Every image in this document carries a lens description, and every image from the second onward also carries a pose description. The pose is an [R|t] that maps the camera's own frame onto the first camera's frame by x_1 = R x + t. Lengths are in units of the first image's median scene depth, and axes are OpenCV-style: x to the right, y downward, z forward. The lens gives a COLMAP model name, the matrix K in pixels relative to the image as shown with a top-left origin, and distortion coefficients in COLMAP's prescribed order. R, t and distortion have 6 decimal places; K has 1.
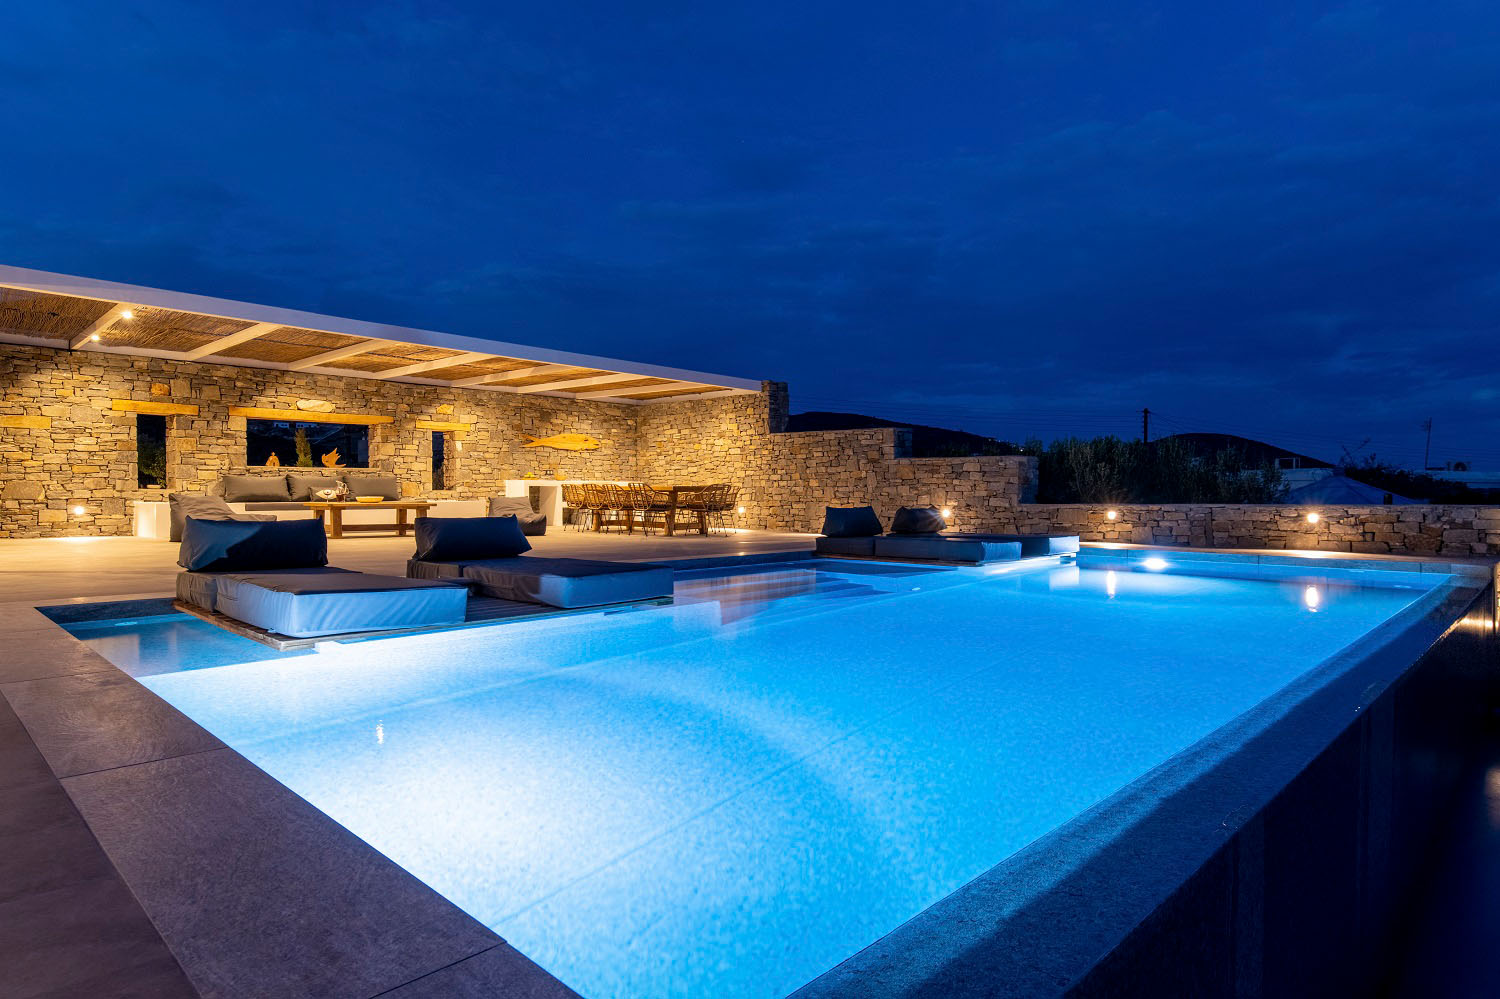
lens RADIAL K [[842.2, 0, 755.7], [0, 842.2, 505.9], [0, 0, 1]] dist [0.003923, 0.000863]
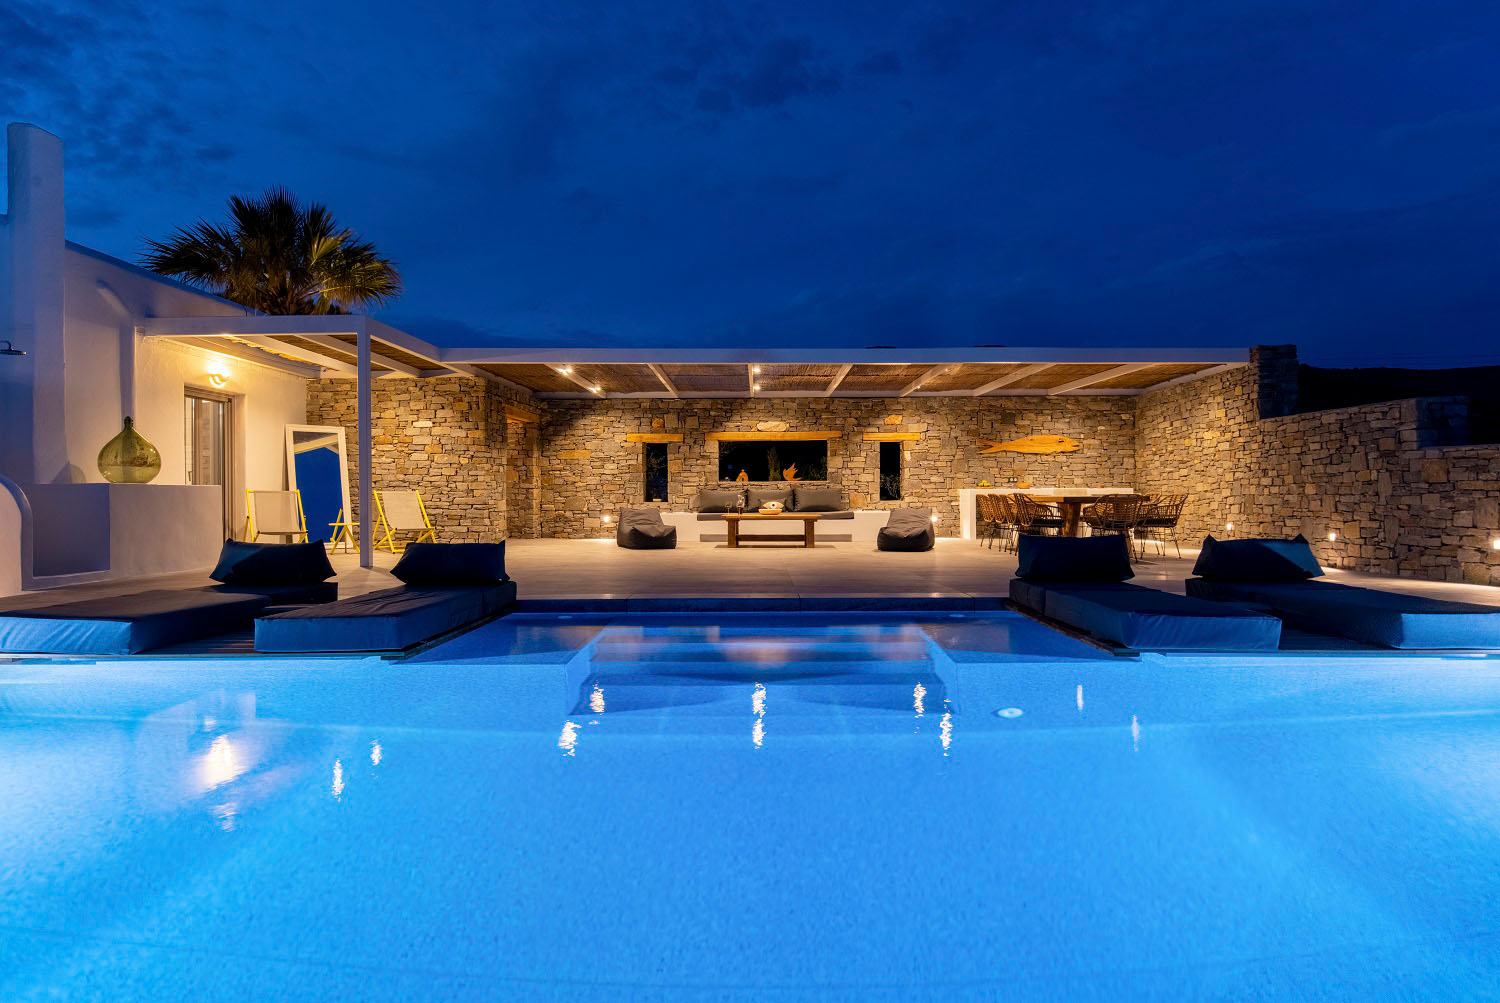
lens RADIAL K [[834.1, 0, 743.8], [0, 834.1, 492.2], [0, 0, 1]] dist [0.025979, -0.001668]
pose [[0.684933, -0.010494, -0.728531, 0.252709], [-0.003486, 0.999838, -0.017679, -0.011453], [0.728598, 0.014649, 0.684785, 0.210138]]
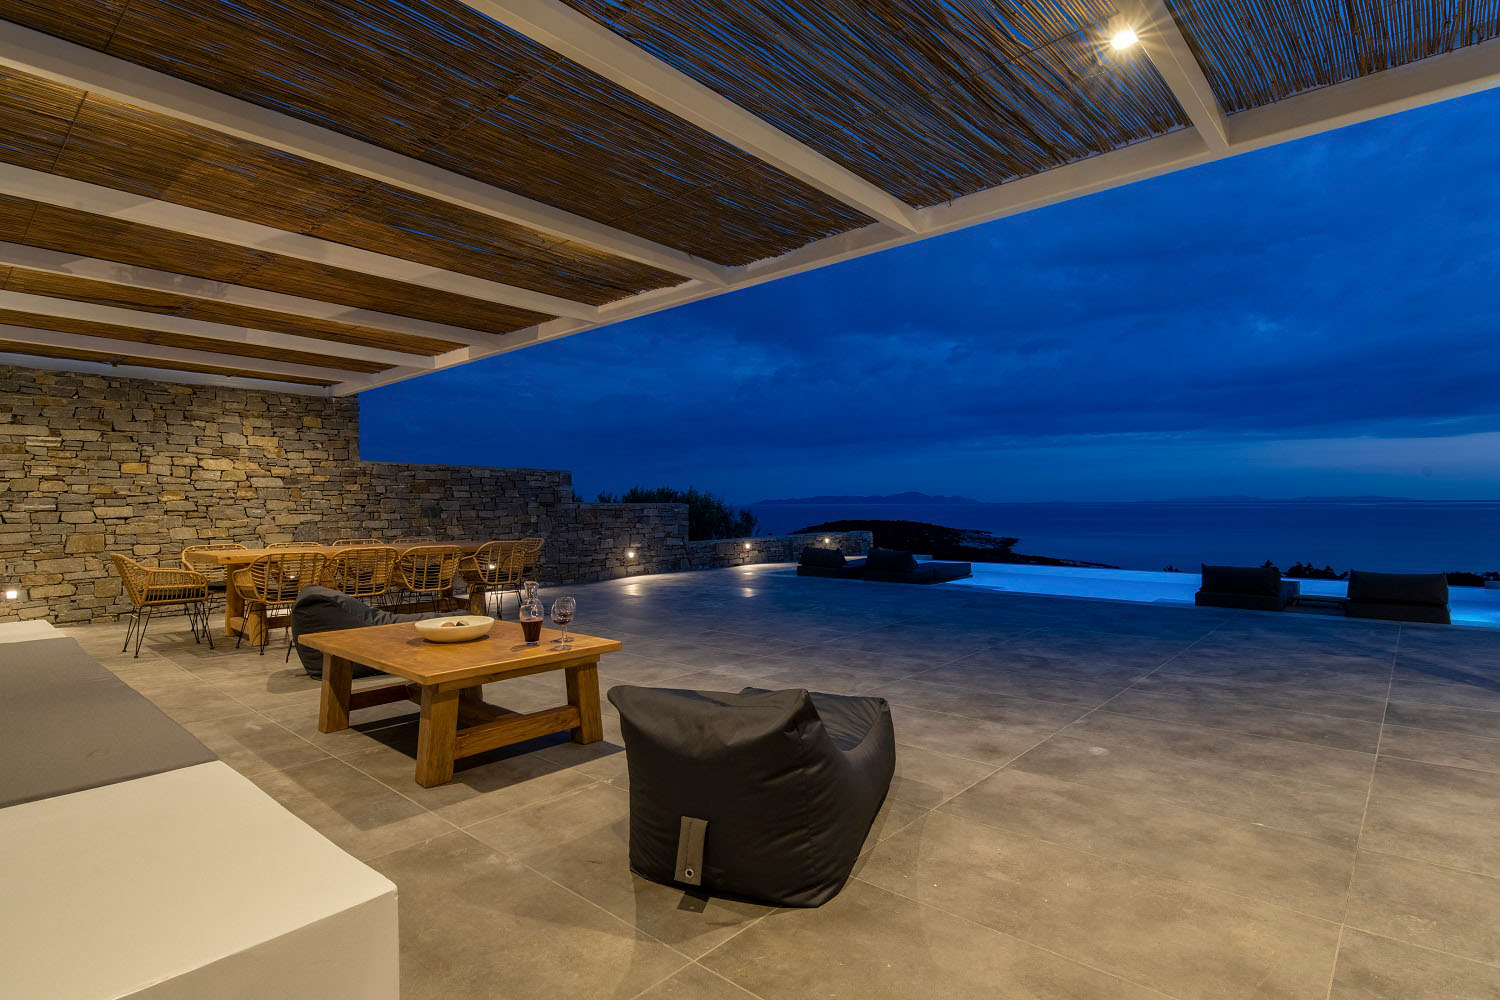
lens RADIAL K [[763.2, 0, 743.9], [0, 763.2, 500.5], [0, 0, 1]] dist [0.000915, 0.000220]
pose [[-0.030989, -0.002956, 0.999515, -0.657135], [0.020745, 0.999778, 0.003600, -0.052854], [-0.999304, 0.020847, -0.030921, 0.759550]]
